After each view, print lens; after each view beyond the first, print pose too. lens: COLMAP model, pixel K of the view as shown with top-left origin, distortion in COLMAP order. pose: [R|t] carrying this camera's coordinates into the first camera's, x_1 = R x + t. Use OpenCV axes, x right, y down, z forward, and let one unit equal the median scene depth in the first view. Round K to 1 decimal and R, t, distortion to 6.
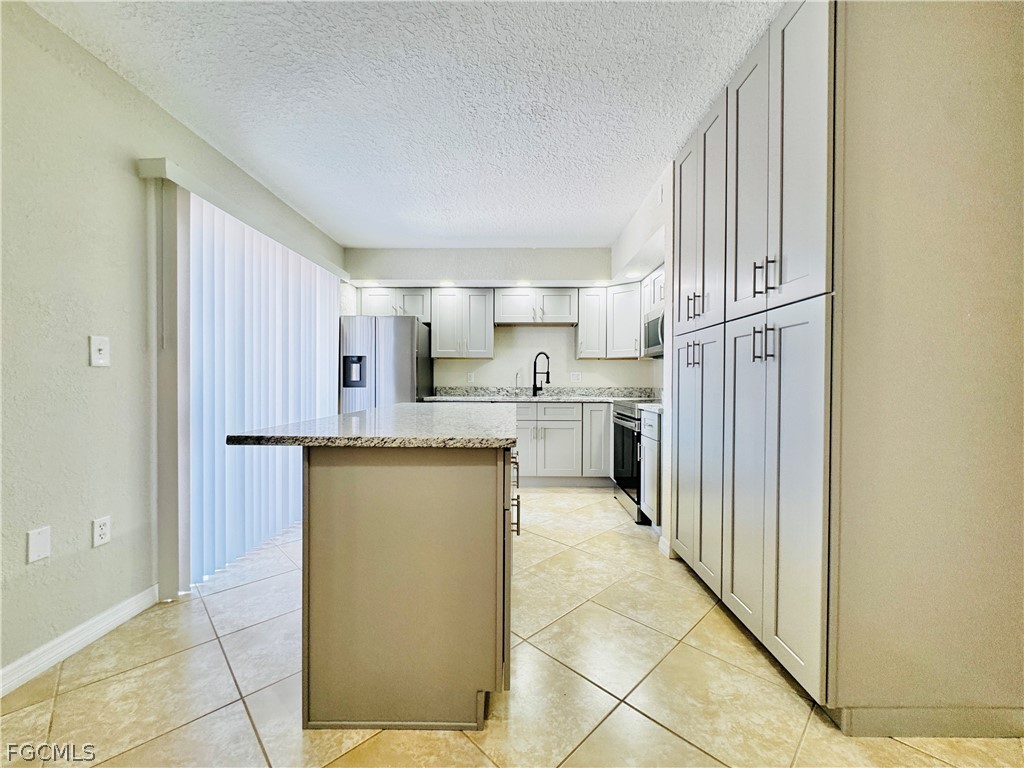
lens RADIAL K [[410.1, 0, 514.0], [0, 410.1, 384.3], [0, 0, 1]] dist [-0.002621, 0.000234]
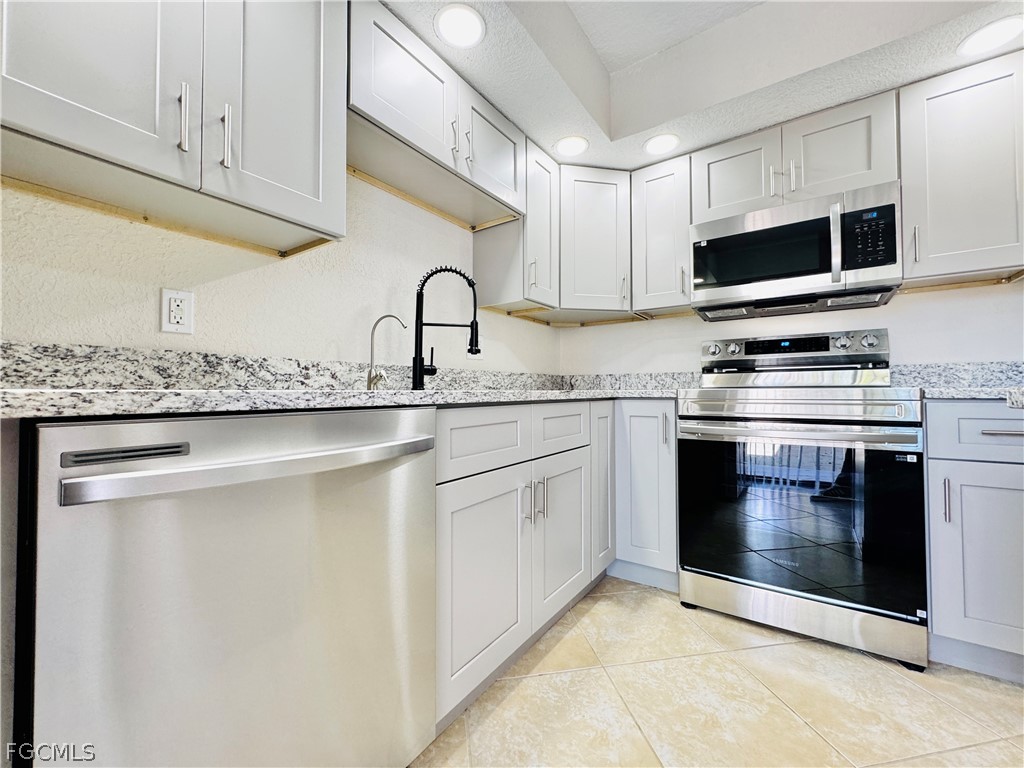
lens RADIAL K [[409.7, 0, 510.3], [0, 409.7, 383.8], [0, 0, 1]] dist [-0.004488, 0.000197]
pose [[0.563965, 0.009009, 0.825750, -0.200915], [0.012282, 0.999738, -0.019295, 0.032073], [-0.825708, 0.021024, 0.563706, 0.768039]]
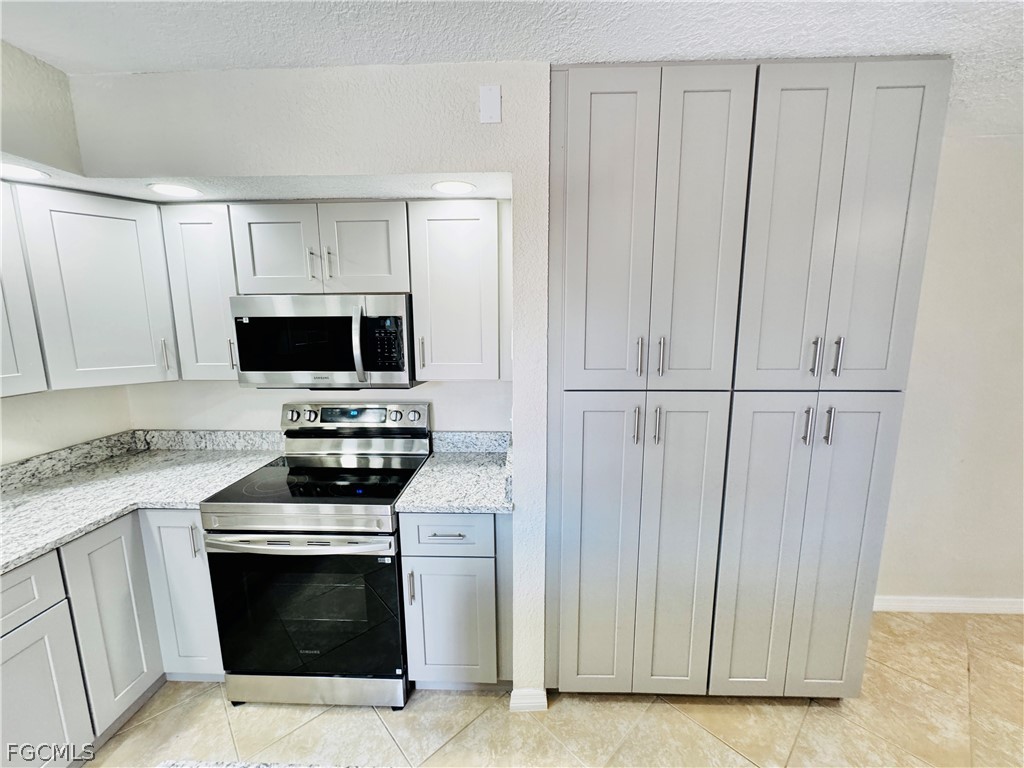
lens RADIAL K [[410.1, 0, 514.0], [0, 410.1, 384.3], [0, 0, 1]] dist [-0.002621, 0.000234]
pose [[0.024156, -0.164418, 0.986095, -0.114887], [0.011120, 0.986366, 0.164191, -0.123111], [-0.999646, 0.006999, 0.025655, 0.576522]]
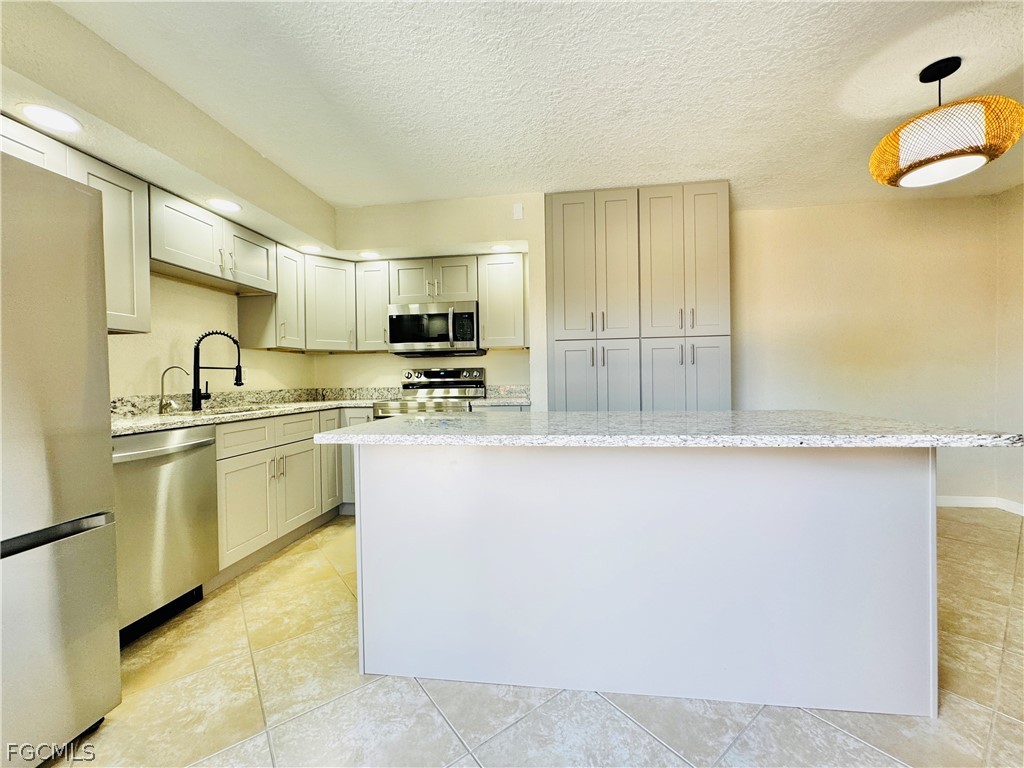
lens RADIAL K [[409.7, 0, 510.3], [0, 409.7, 383.8], [0, 0, 1]] dist [-0.004488, 0.000197]
pose [[0.120104, -0.017968, 0.992599, -0.458312], [0.024449, 0.999586, 0.015136, -0.004467], [-0.992460, 0.022451, 0.120493, 0.538390]]
